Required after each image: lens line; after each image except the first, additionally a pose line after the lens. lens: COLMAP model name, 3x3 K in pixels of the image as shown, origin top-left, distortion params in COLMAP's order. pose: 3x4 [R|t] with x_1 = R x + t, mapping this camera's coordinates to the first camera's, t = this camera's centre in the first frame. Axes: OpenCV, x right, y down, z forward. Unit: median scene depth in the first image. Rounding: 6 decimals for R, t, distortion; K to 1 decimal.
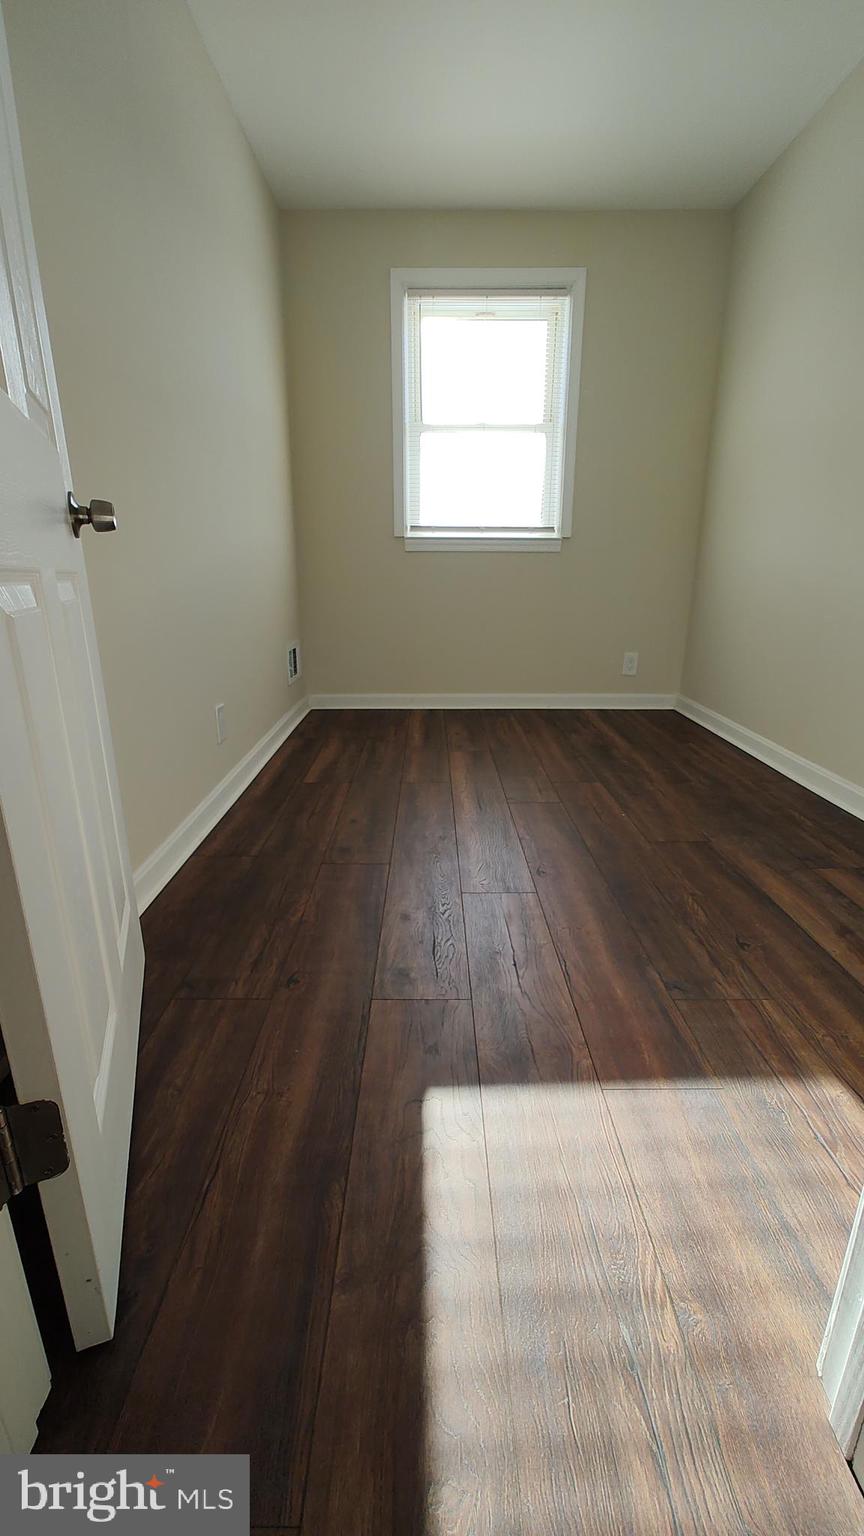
lens RADIAL K [[640.3, 0, 434.7], [0, 640.3, 770.3], [0, 0, 1]] dist [0.009486, -0.000815]
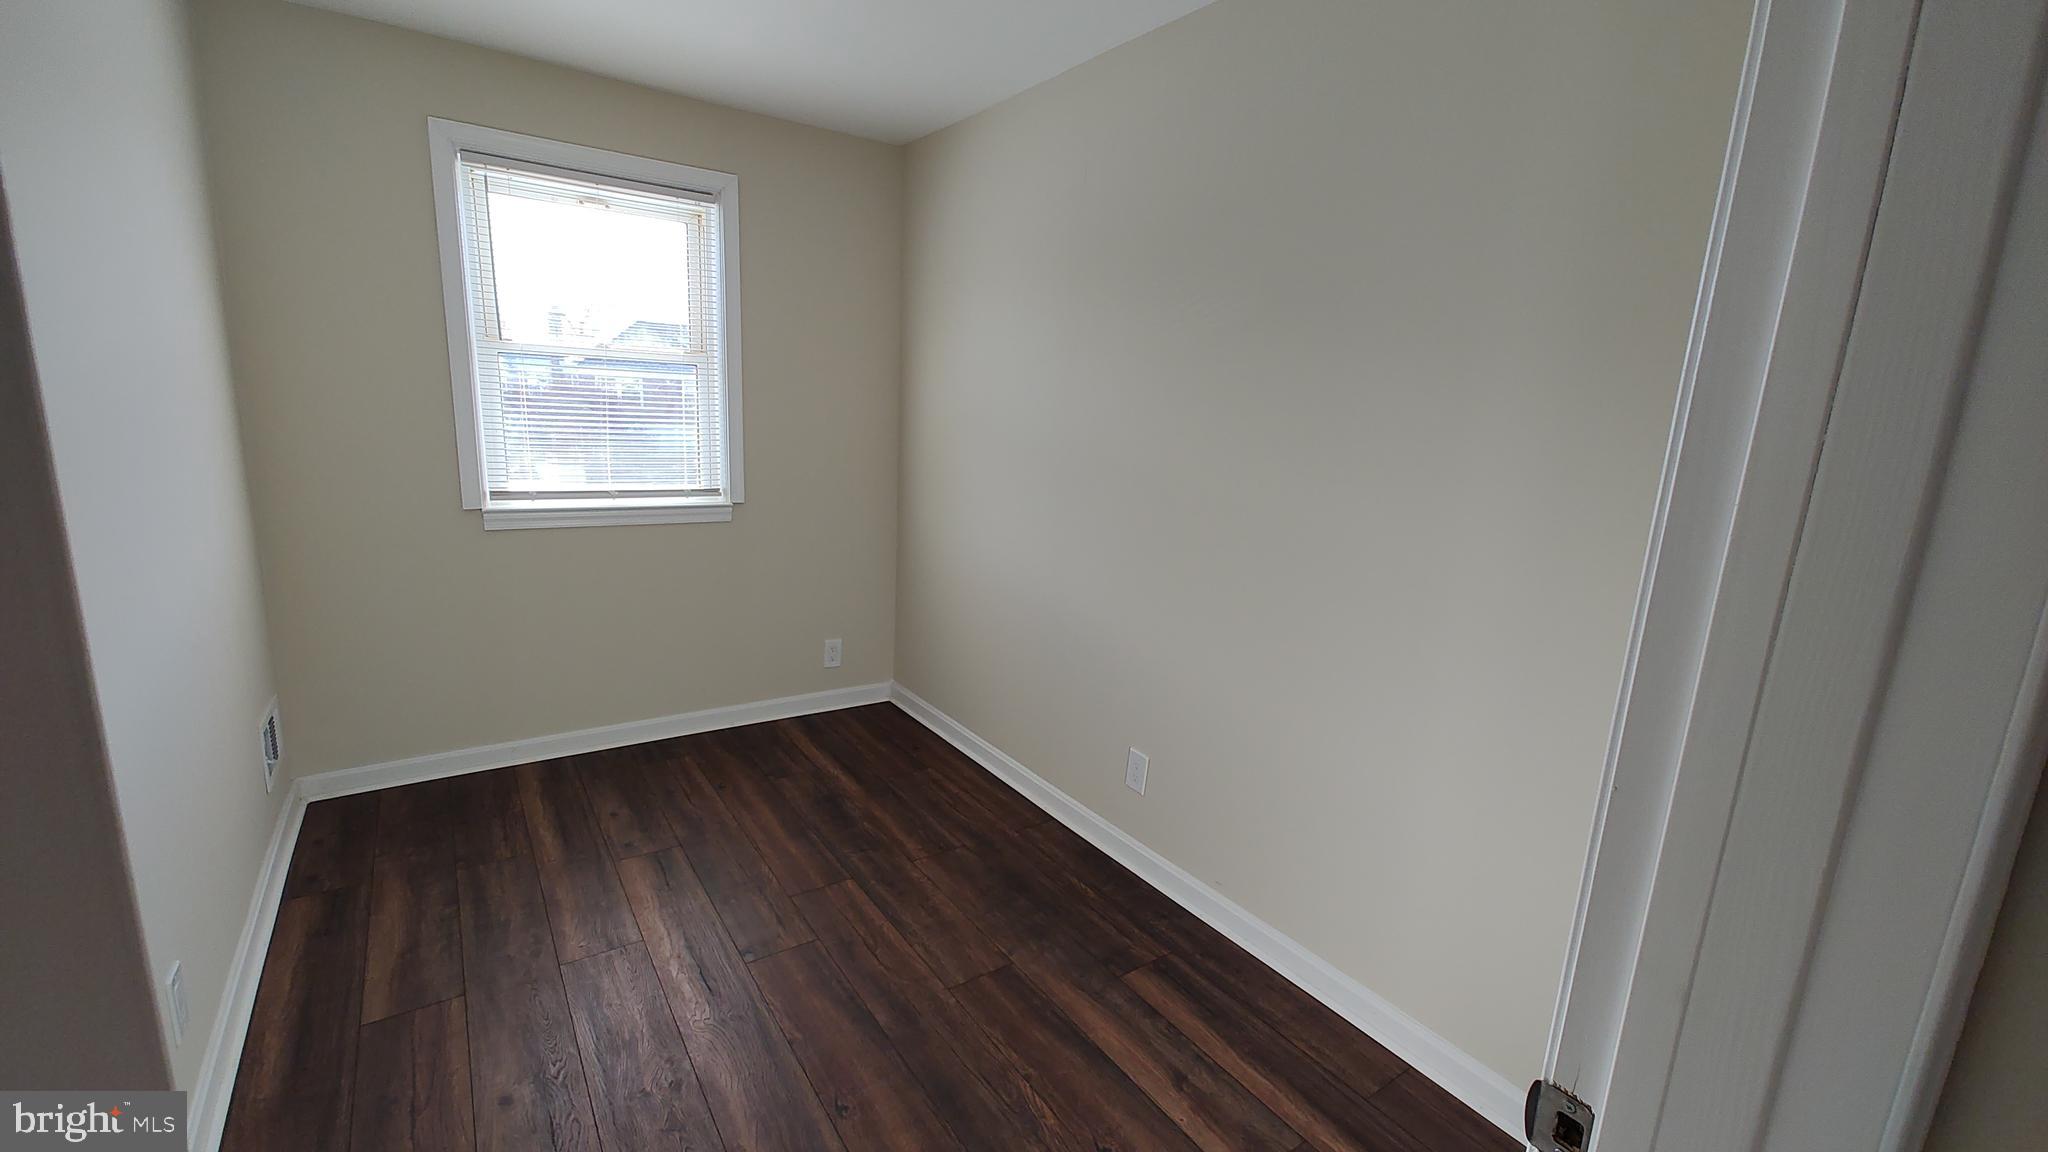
lens RADIAL K [[853.7, 0, 1010.1], [0, 853.7, 587.4], [0, 0, 1]] dist [0.009486, -0.000815]
pose [[0.827996, -0.079550, 0.555063, -0.104763], [0.115034, 0.992930, -0.029293, -0.234121], [-0.548808, 0.088105, 0.831292, 0.017943]]
